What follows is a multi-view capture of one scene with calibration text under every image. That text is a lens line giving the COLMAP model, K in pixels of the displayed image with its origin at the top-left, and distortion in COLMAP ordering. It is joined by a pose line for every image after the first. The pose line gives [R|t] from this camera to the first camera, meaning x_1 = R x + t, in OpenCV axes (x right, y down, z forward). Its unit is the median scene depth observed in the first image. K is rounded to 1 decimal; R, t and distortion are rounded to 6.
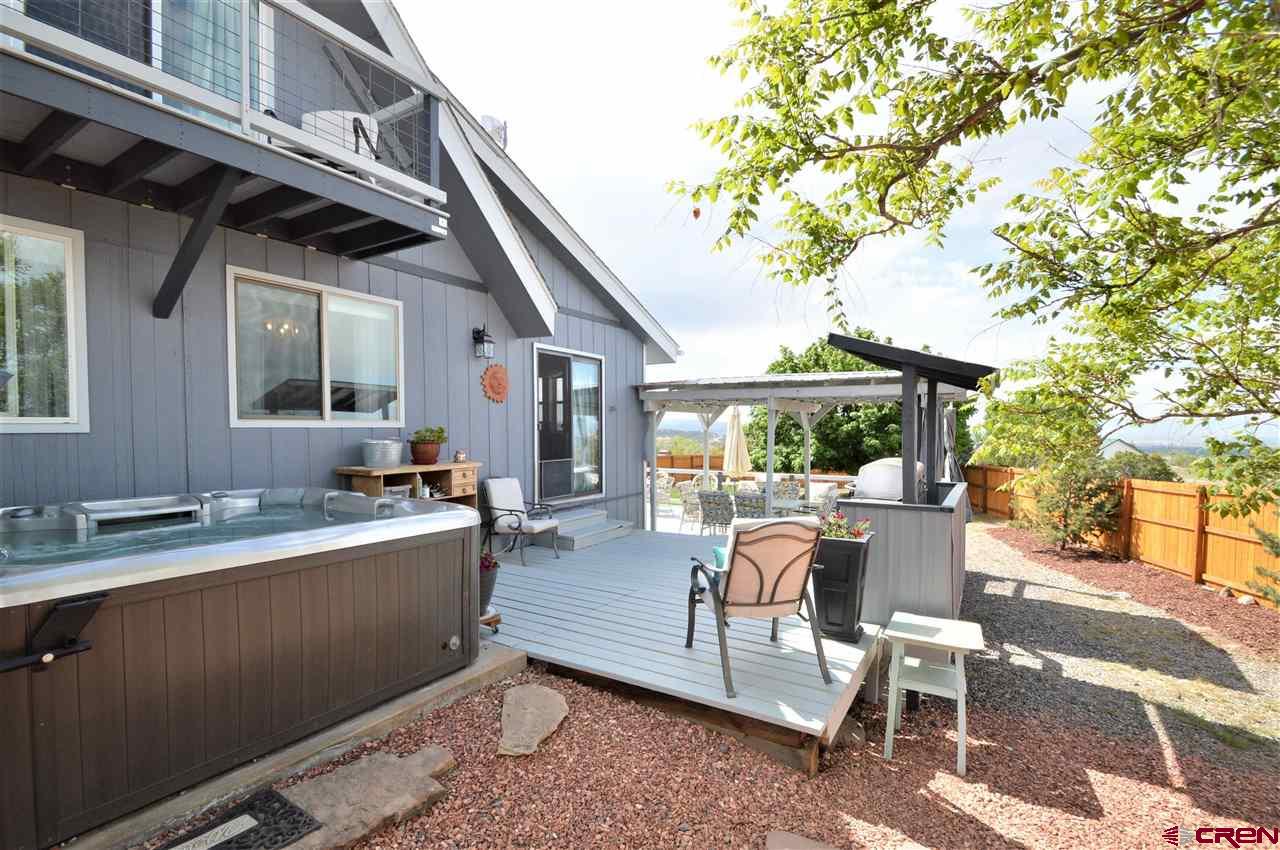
lens RADIAL K [[585.7, 0, 646.8], [0, 585.7, 443.7], [0, 0, 1]] dist [-0.000137, -0.000030]
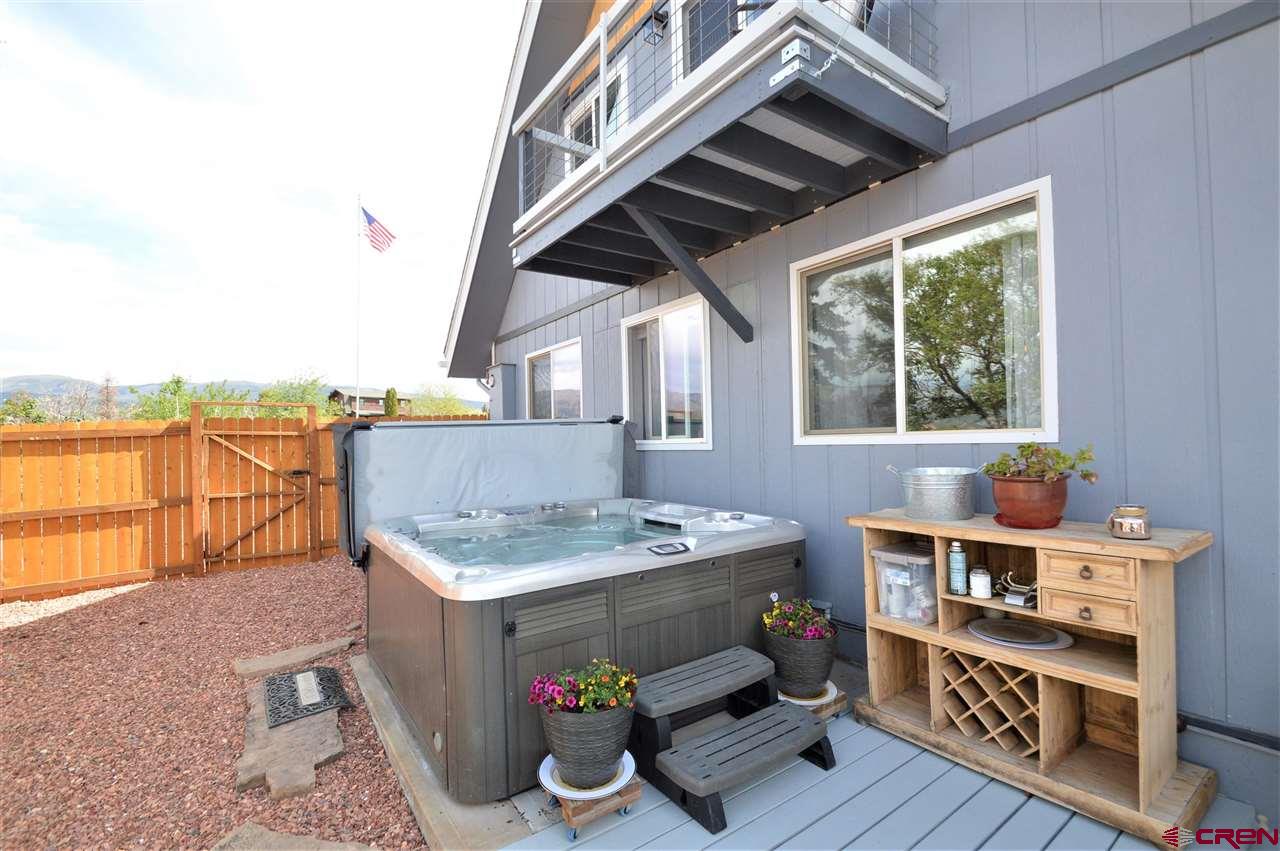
lens RADIAL K [[556.5, 0, 637.6], [0, 556.5, 441.2], [0, 0, 1]] dist [-0.000598, -0.000077]
pose [[-0.402664, 0.007403, -0.915318, 0.186616], [-0.003621, 0.999947, 0.009680, -0.046907], [0.915341, 0.007212, -0.402616, 1.271568]]
